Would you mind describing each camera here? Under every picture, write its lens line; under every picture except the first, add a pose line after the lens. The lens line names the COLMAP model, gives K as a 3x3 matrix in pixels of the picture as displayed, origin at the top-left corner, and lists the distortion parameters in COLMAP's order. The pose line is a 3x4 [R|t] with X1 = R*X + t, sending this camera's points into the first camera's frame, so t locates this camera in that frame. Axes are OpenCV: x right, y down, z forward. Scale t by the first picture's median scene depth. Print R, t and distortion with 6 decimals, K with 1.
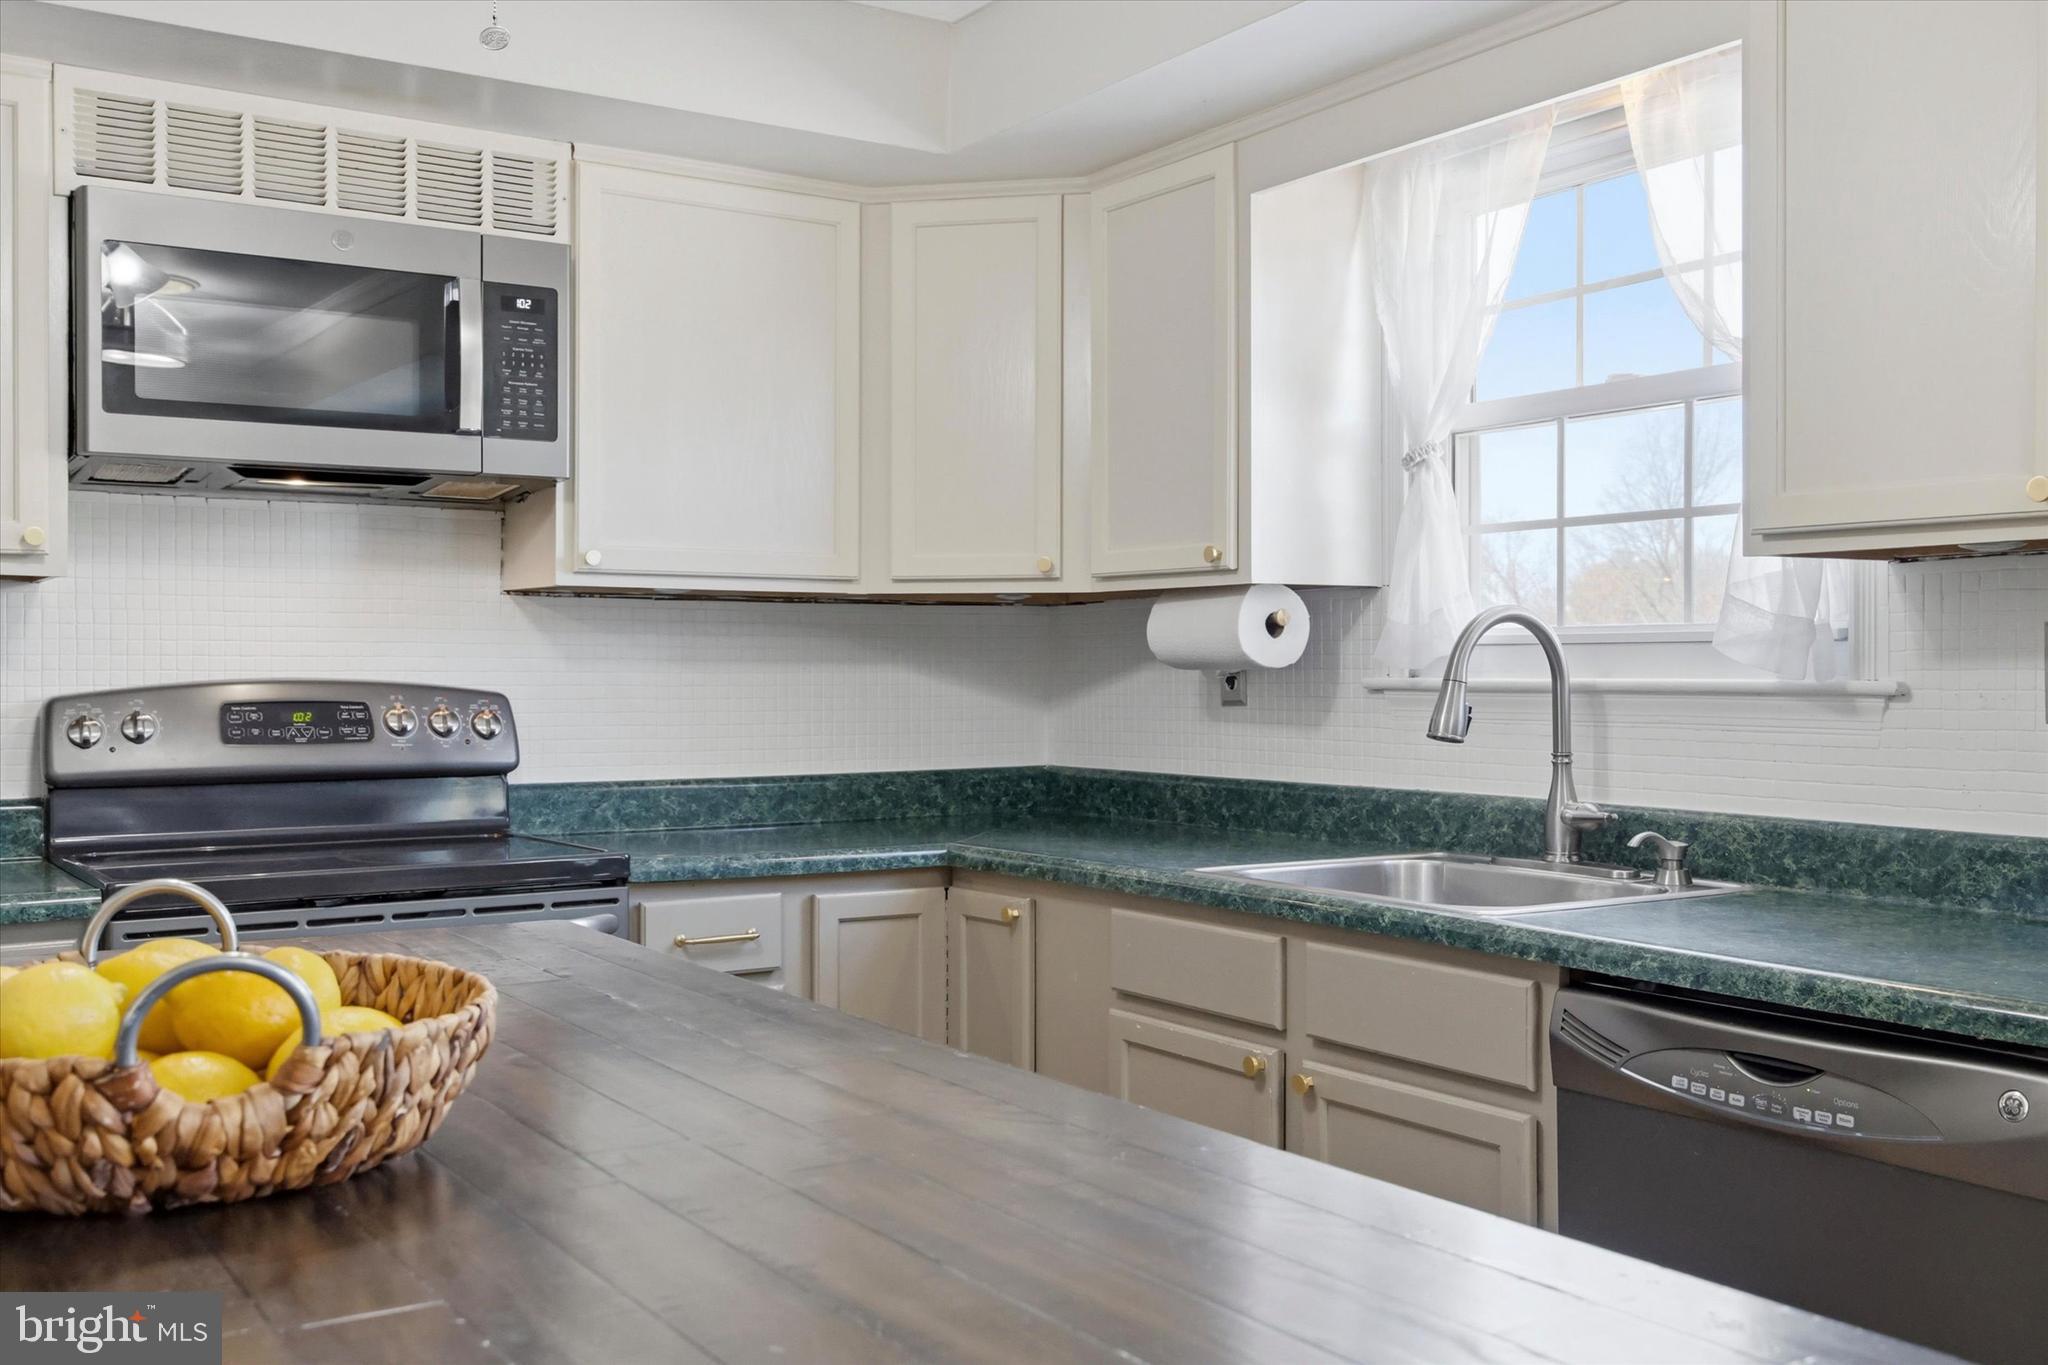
lens RADIAL K [[1951.5, 0, 1033.3], [0, 1951.5, 674.0], [0, 0, 1]] dist [0.002108, 0.000000]
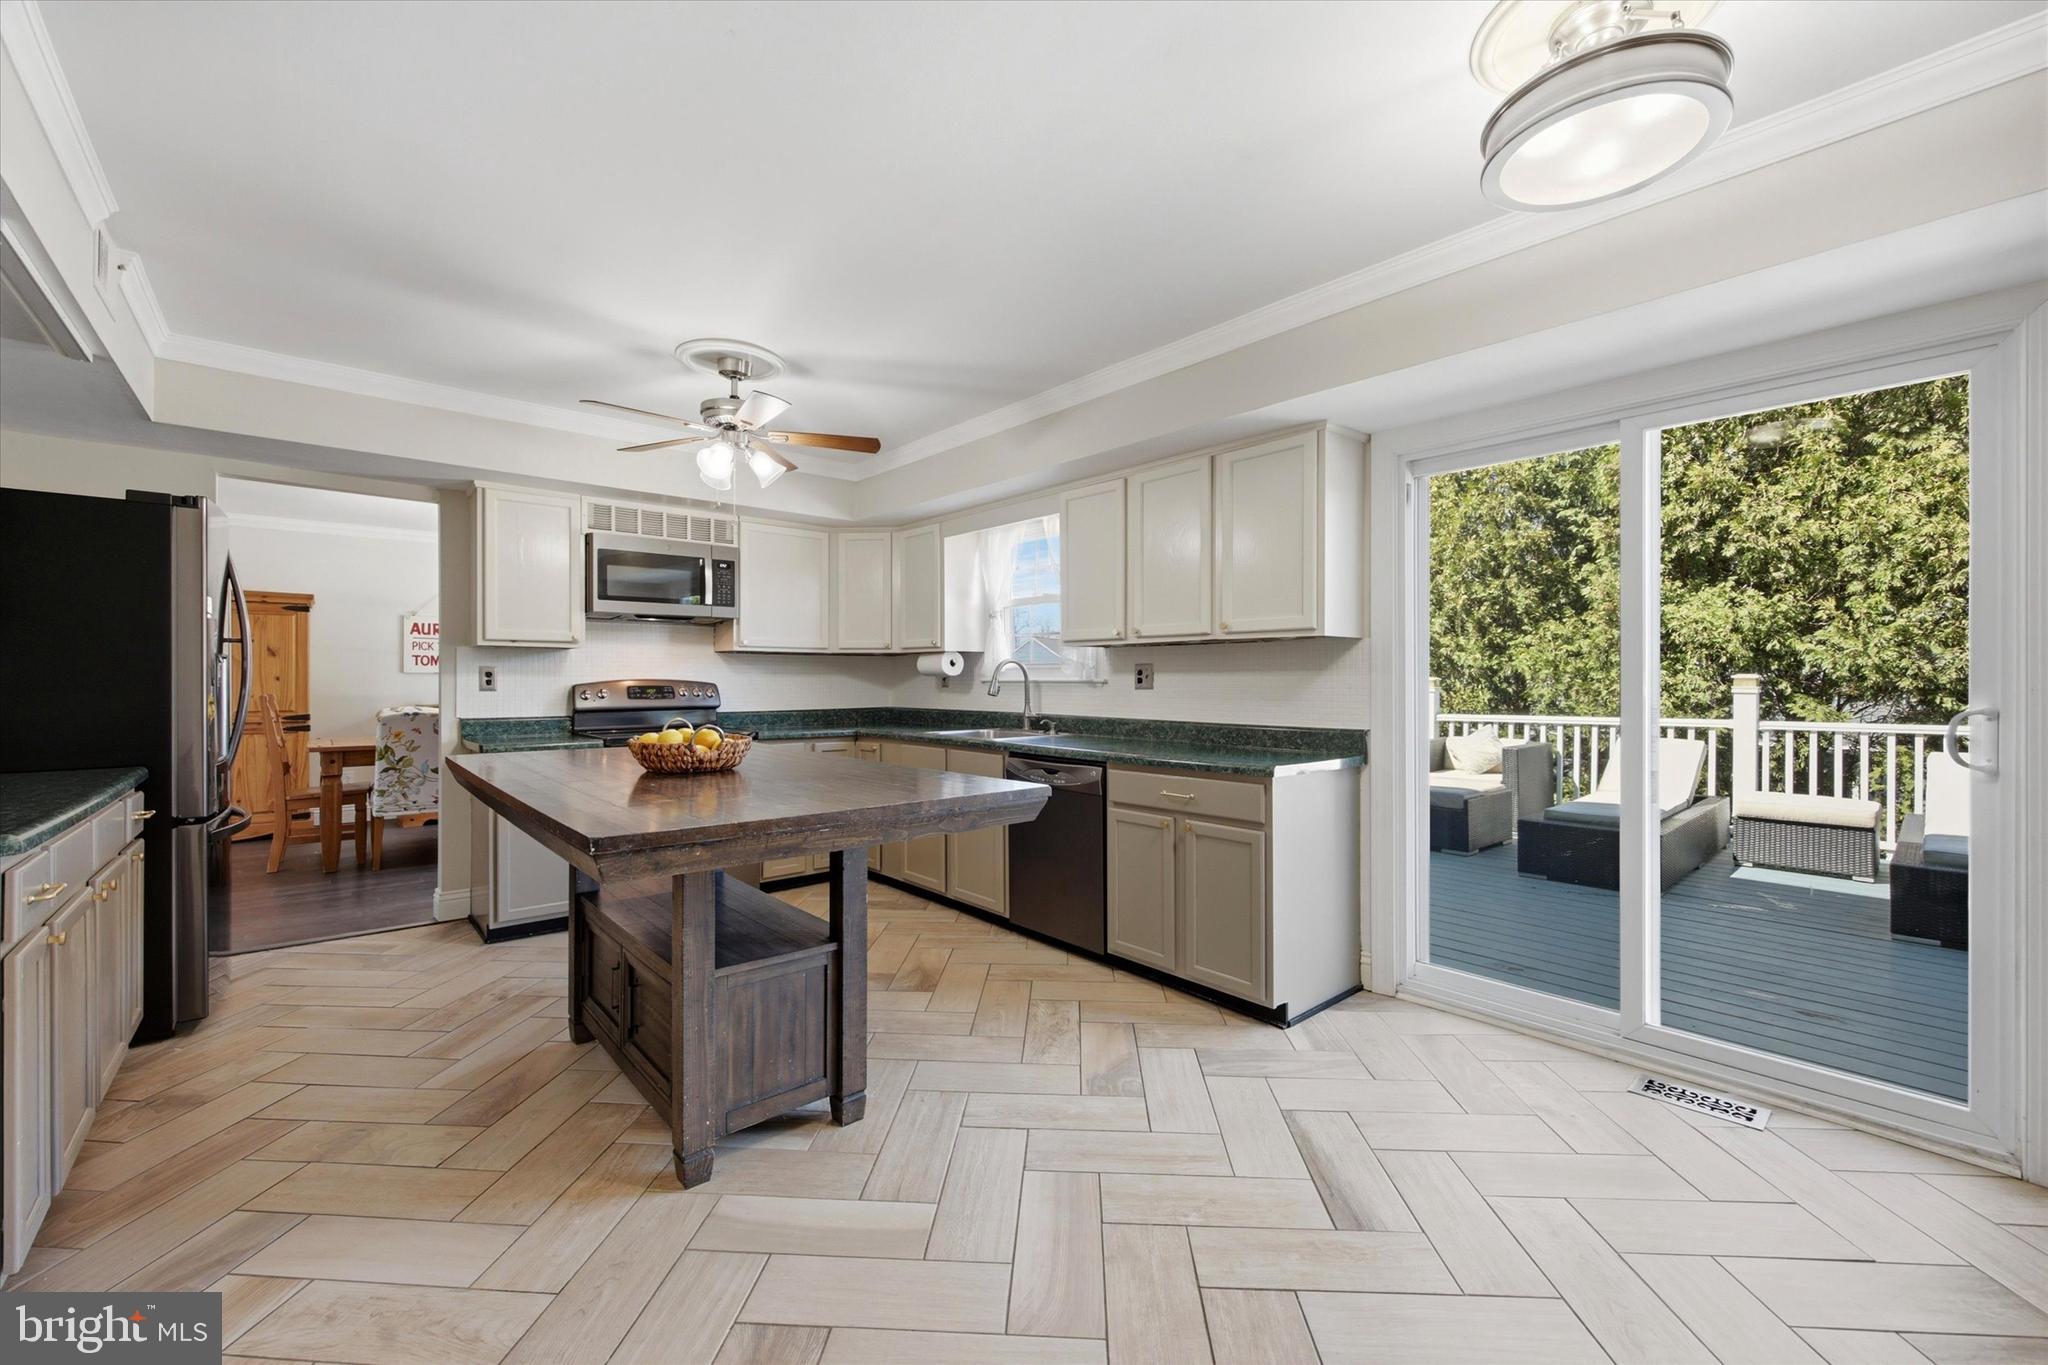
lens RADIAL K [[814.9, 0, 1027.3], [0, 814.9, 678.3], [0, 0, 1]] dist [-0.000522, 0.000318]
pose [[0.989493, -0.000198, 0.144582, 0.048853], [0.000472, 0.999998, -0.001858, 0.004089], [-0.144582, 0.001907, 0.989491, -0.452312]]
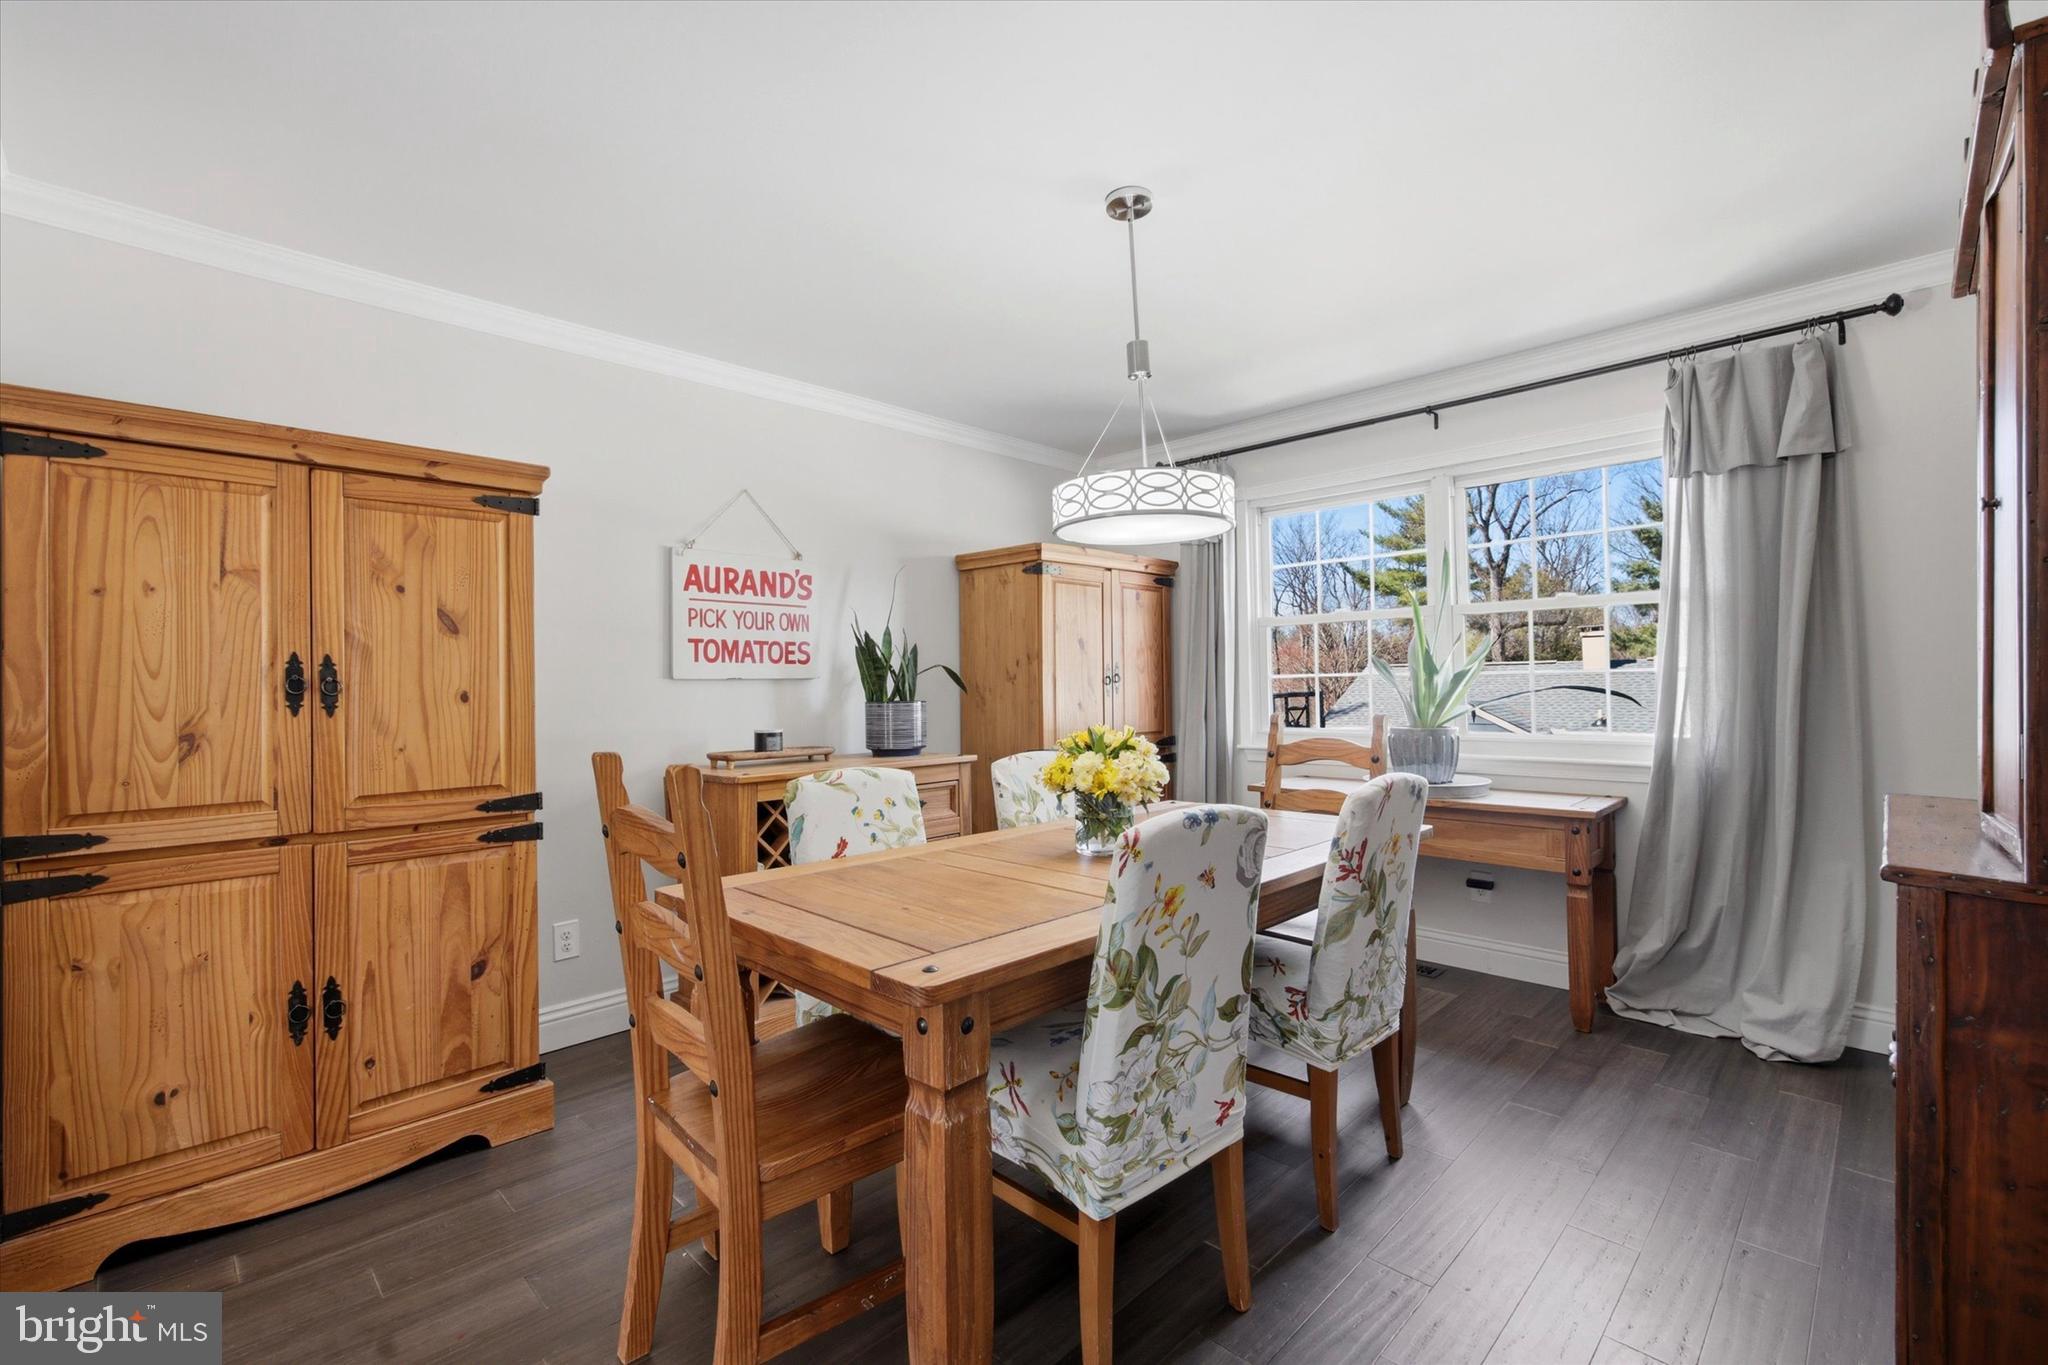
lens RADIAL K [[876.9, 0, 1025.7], [0, 876.9, 676.0], [0, 0, 1]] dist [-0.000142, -0.000009]
pose [[0.977594, -0.013015, 0.210096, -1.093471], [0.016174, 0.999780, -0.013322, 0.000397], [-0.209876, 0.016421, 0.977590, 0.861715]]
